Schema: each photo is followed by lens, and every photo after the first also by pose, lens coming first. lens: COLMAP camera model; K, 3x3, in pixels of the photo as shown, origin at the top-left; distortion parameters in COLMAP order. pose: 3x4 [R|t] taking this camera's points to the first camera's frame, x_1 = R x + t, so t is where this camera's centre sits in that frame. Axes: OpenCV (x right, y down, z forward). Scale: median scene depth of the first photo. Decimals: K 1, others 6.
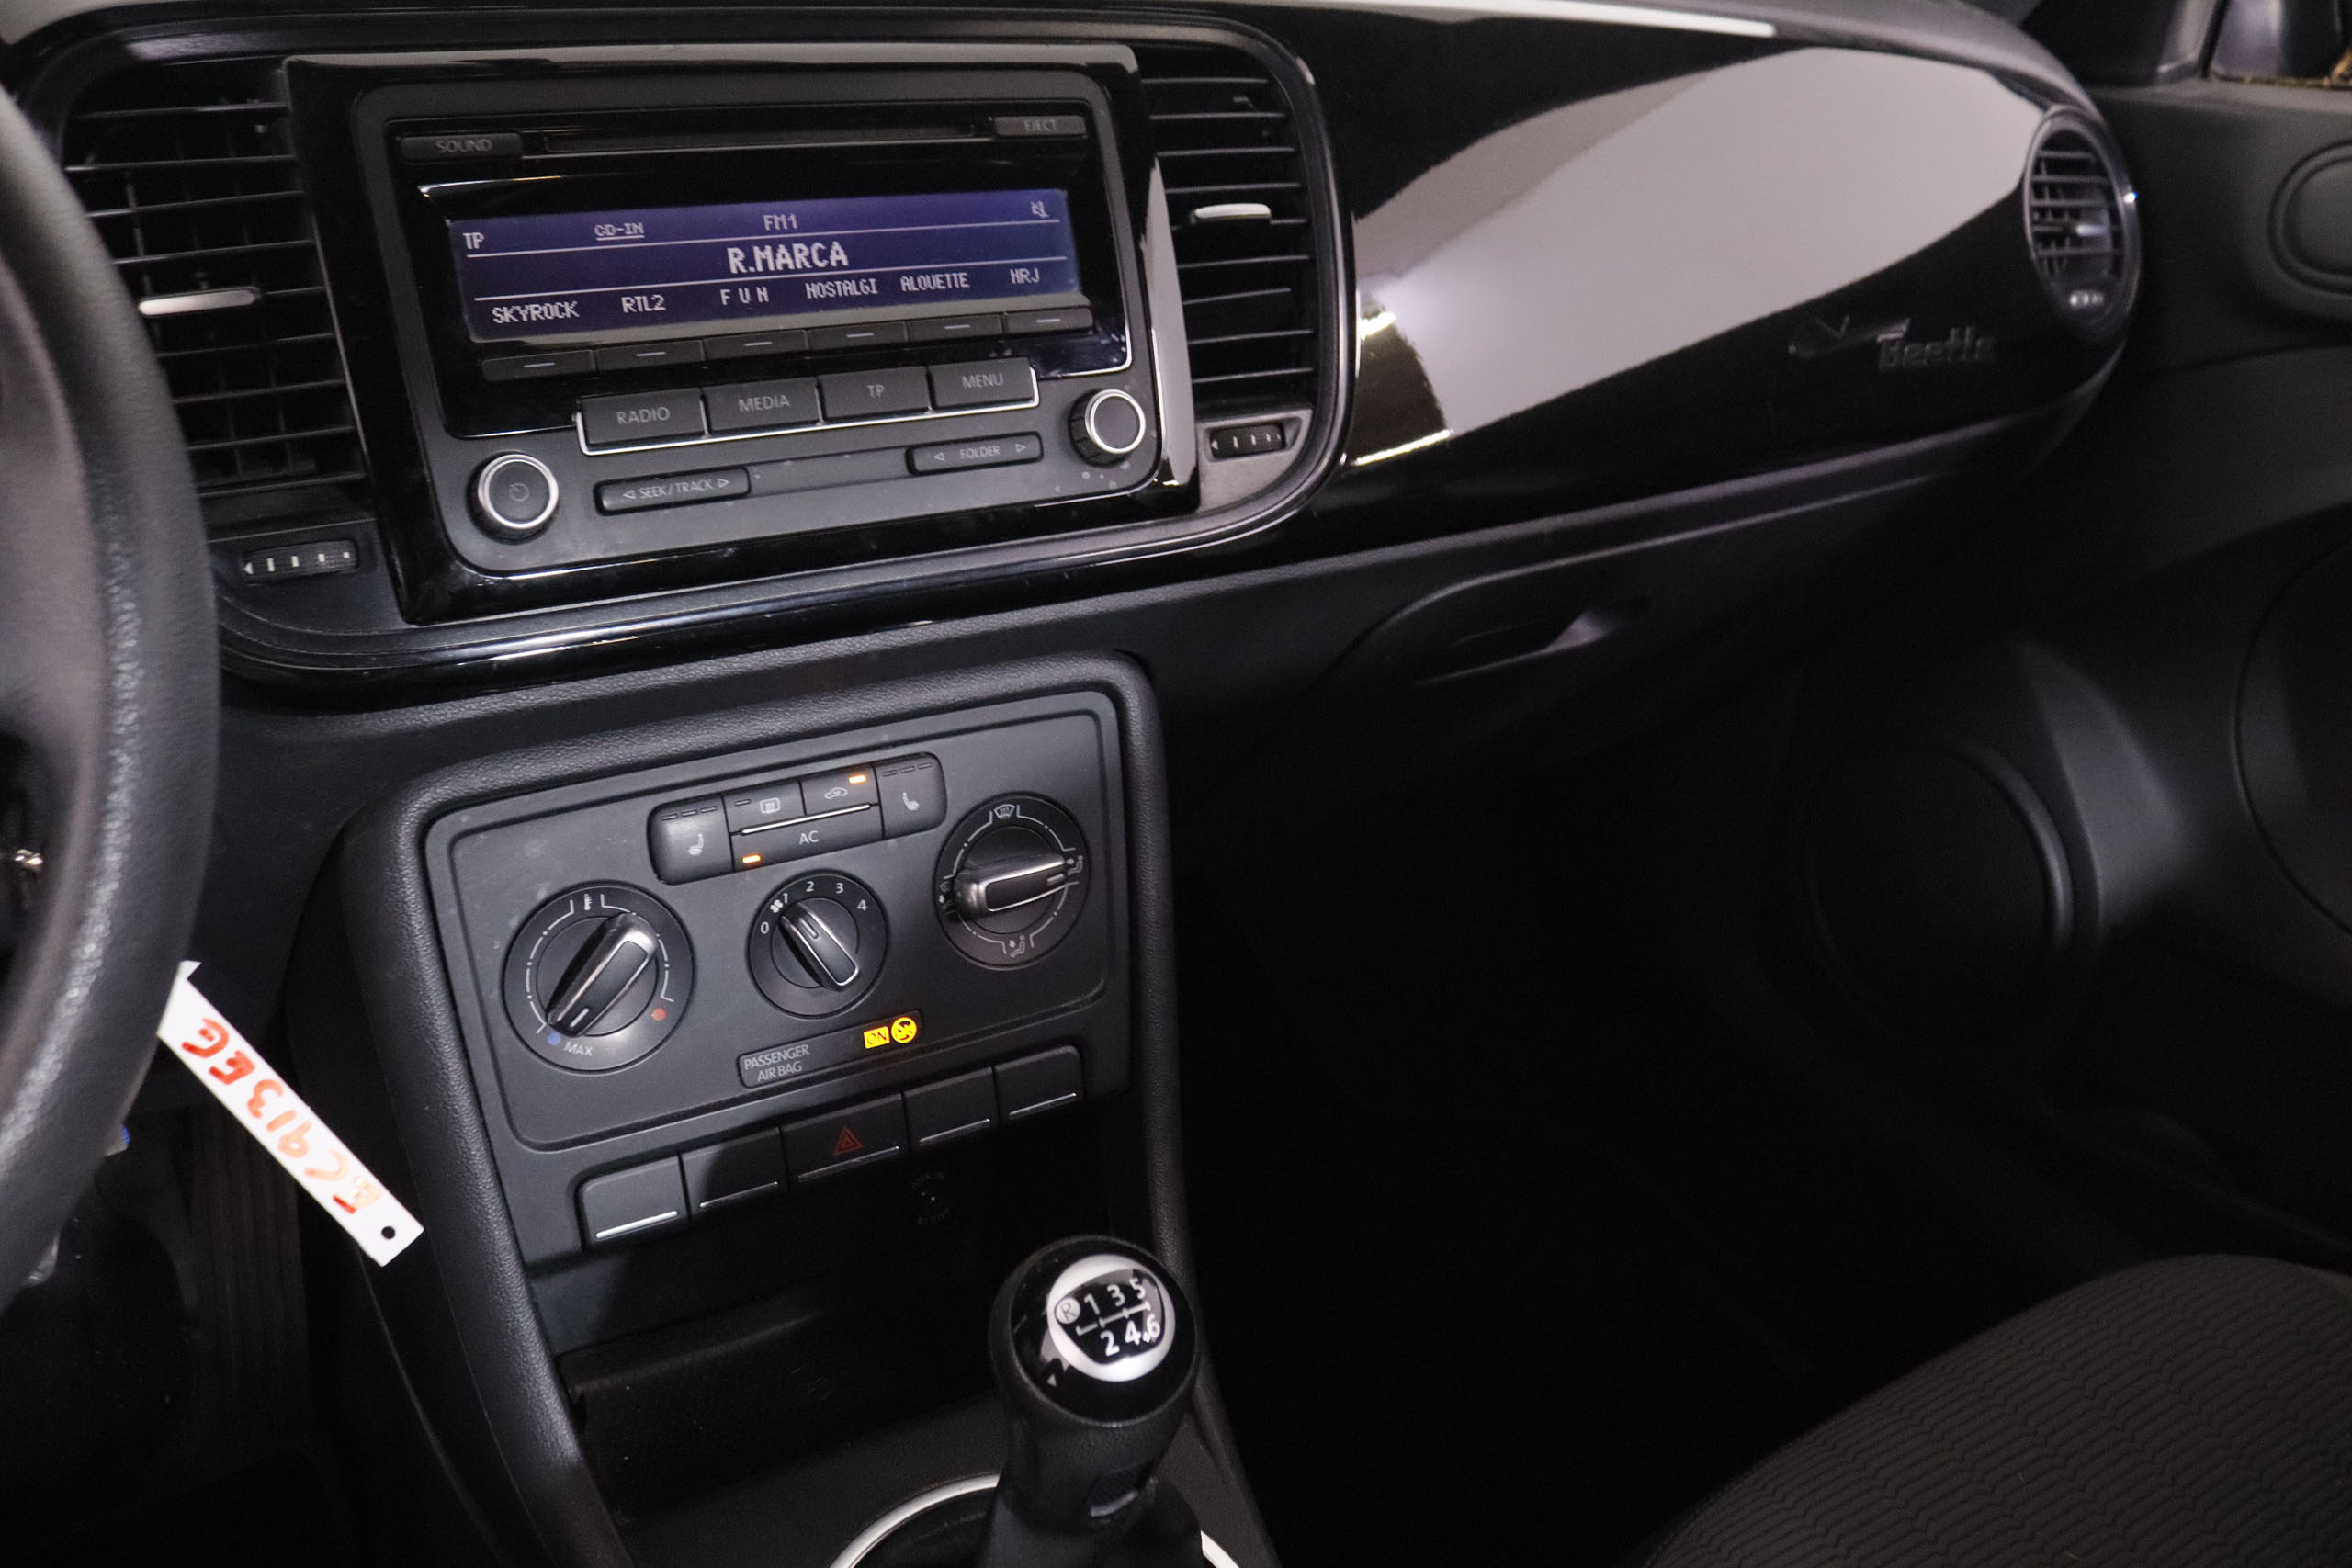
lens RADIAL K [[1867.5, 0, 1176.0], [0, 1867.5, 784.0], [0, 0, 1]] dist [-0.123917, 0.093581]
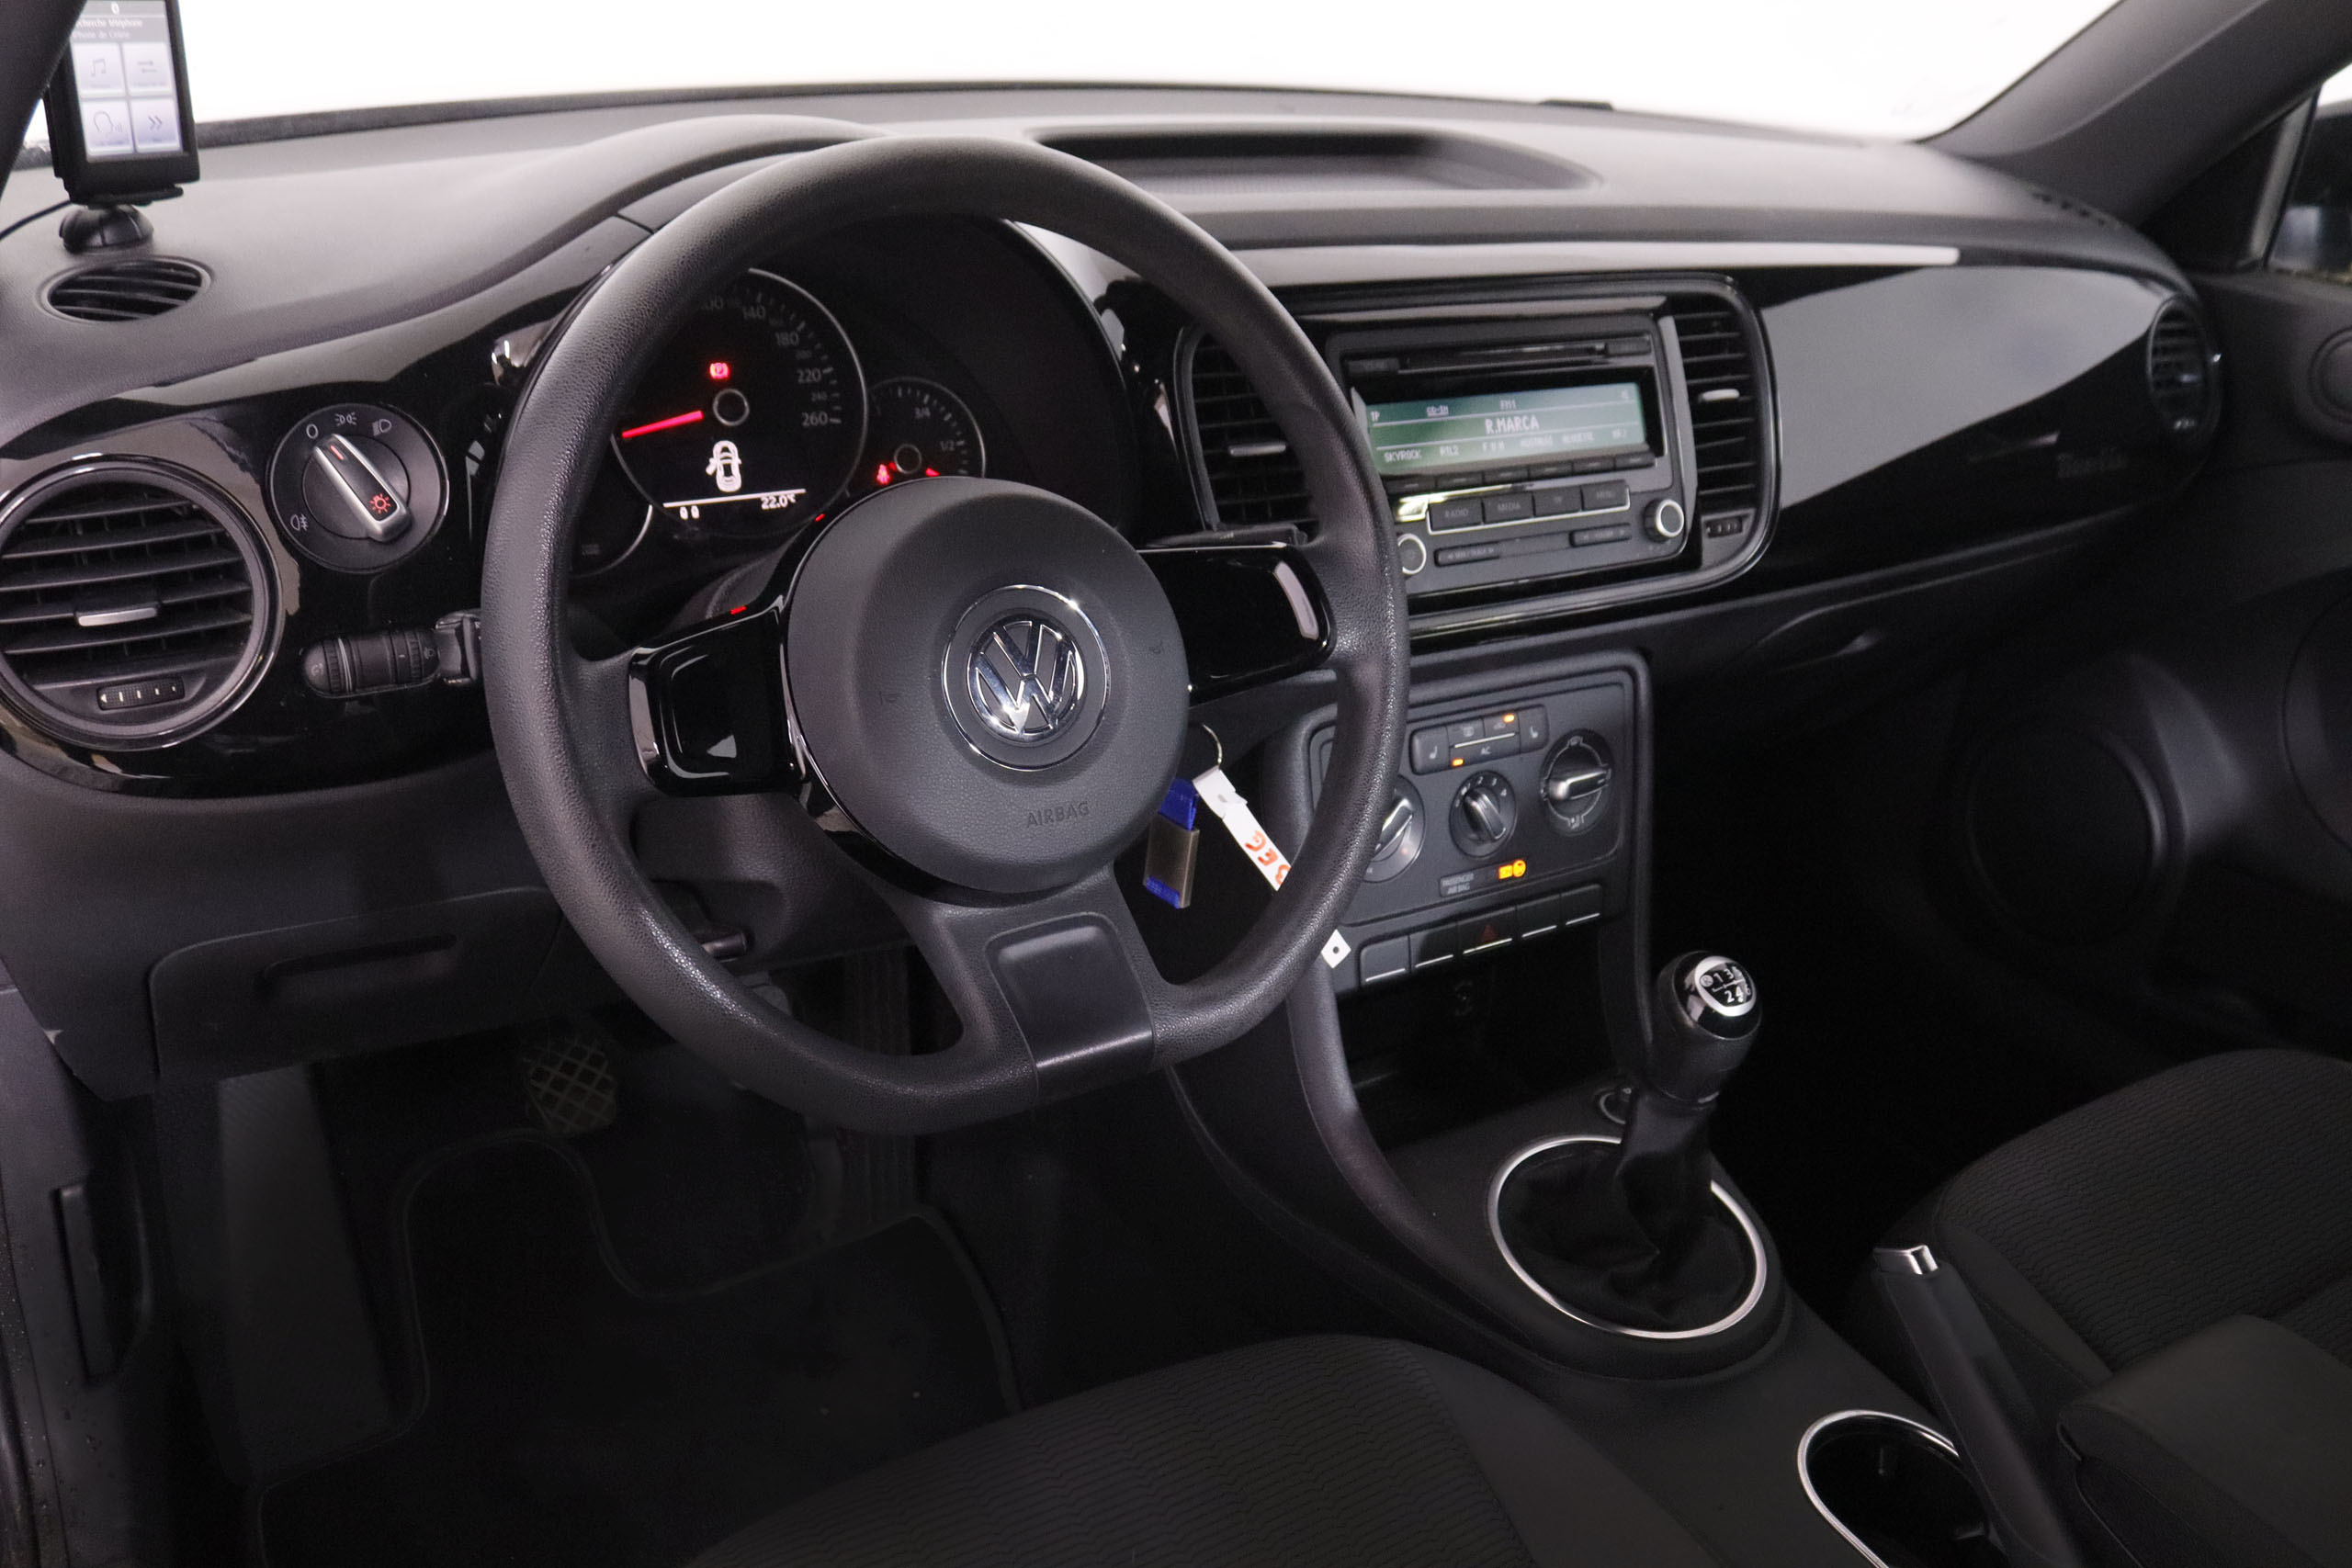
lens RADIAL K [[2182.7, 0, 1176.0], [0, 2182.7, 784.0], [0, 0, 1]] dist [-0.003187, 0.001845]
pose [[0.997476, 0.010917, 0.070165, -0.616182], [-0.009277, 0.999677, -0.023659, 0.108478], [-0.070401, 0.022948, 0.997255, -0.994803]]
